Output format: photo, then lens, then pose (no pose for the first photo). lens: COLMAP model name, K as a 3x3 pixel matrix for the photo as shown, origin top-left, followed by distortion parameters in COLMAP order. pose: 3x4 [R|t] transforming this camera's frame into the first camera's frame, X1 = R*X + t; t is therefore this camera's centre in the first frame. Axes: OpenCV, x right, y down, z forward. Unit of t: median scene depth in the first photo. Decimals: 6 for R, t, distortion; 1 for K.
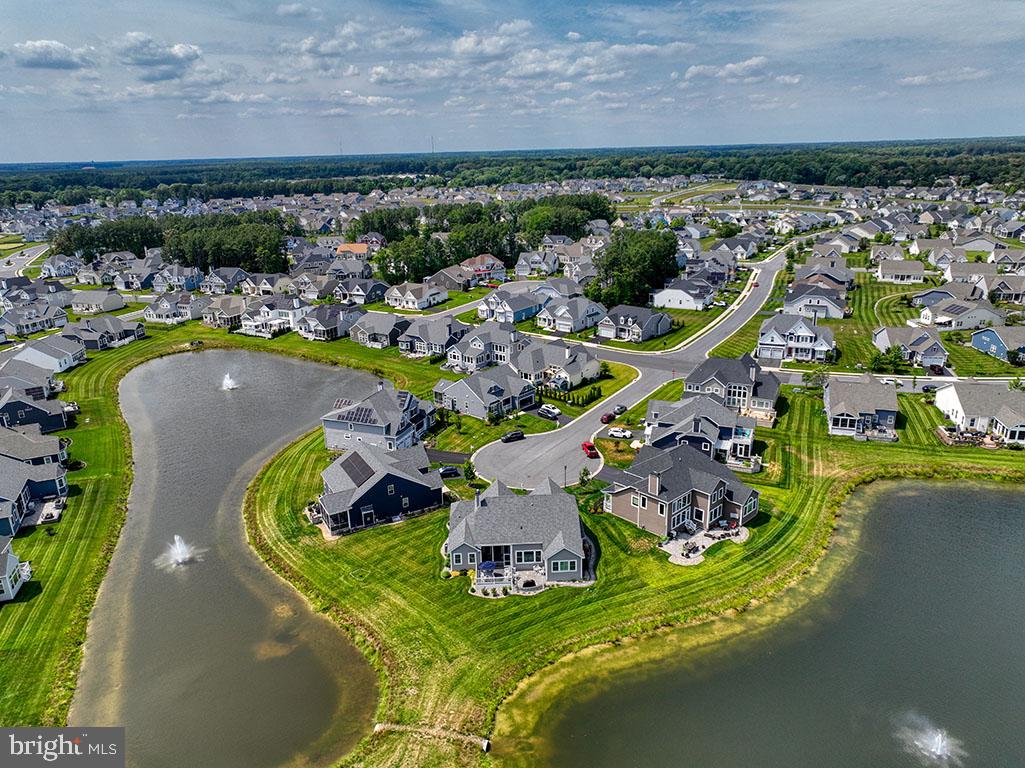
lens RADIAL K [[721.4, 0, 511.5], [0, 721.4, 382.8], [0, 0, 1]] dist [-0.006905, 0.023724]
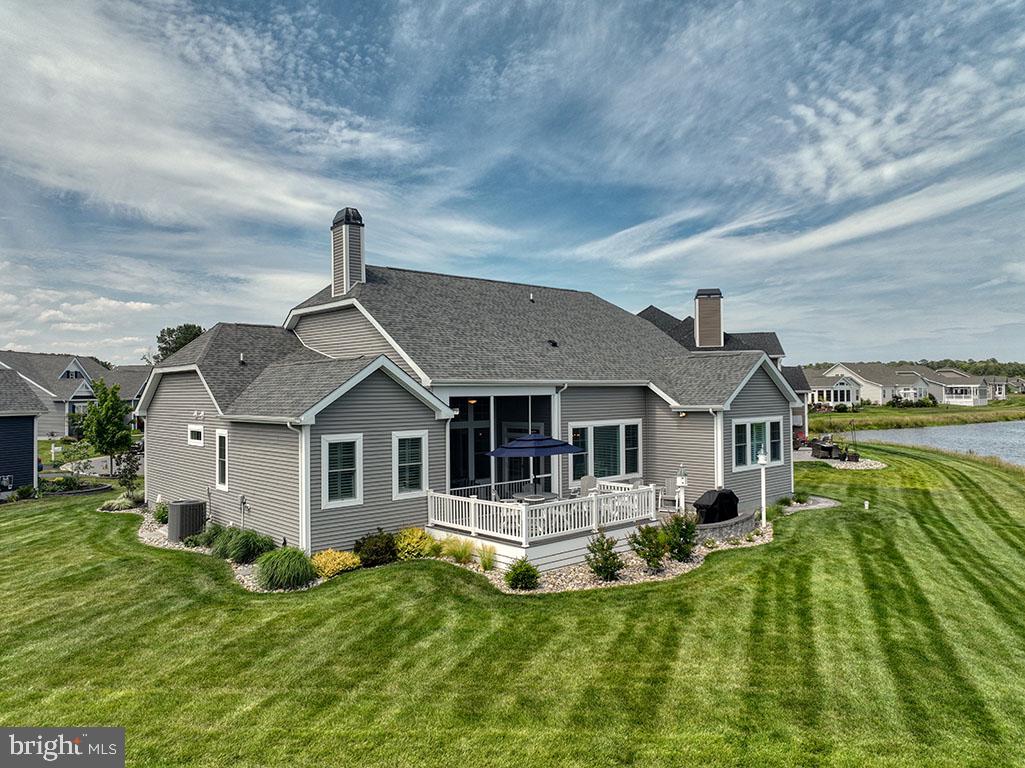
lens RADIAL K [[721.4, 0, 513.6], [0, 721.4, 381.6], [0, 0, 1]] dist [-0.006905, 0.023724]
pose [[0.772277, 0.017031, 0.635057, -0.076501], [0.194750, 0.945164, -0.262178, 0.137887], [-0.604698, 0.326152, 0.726612, 0.417091]]
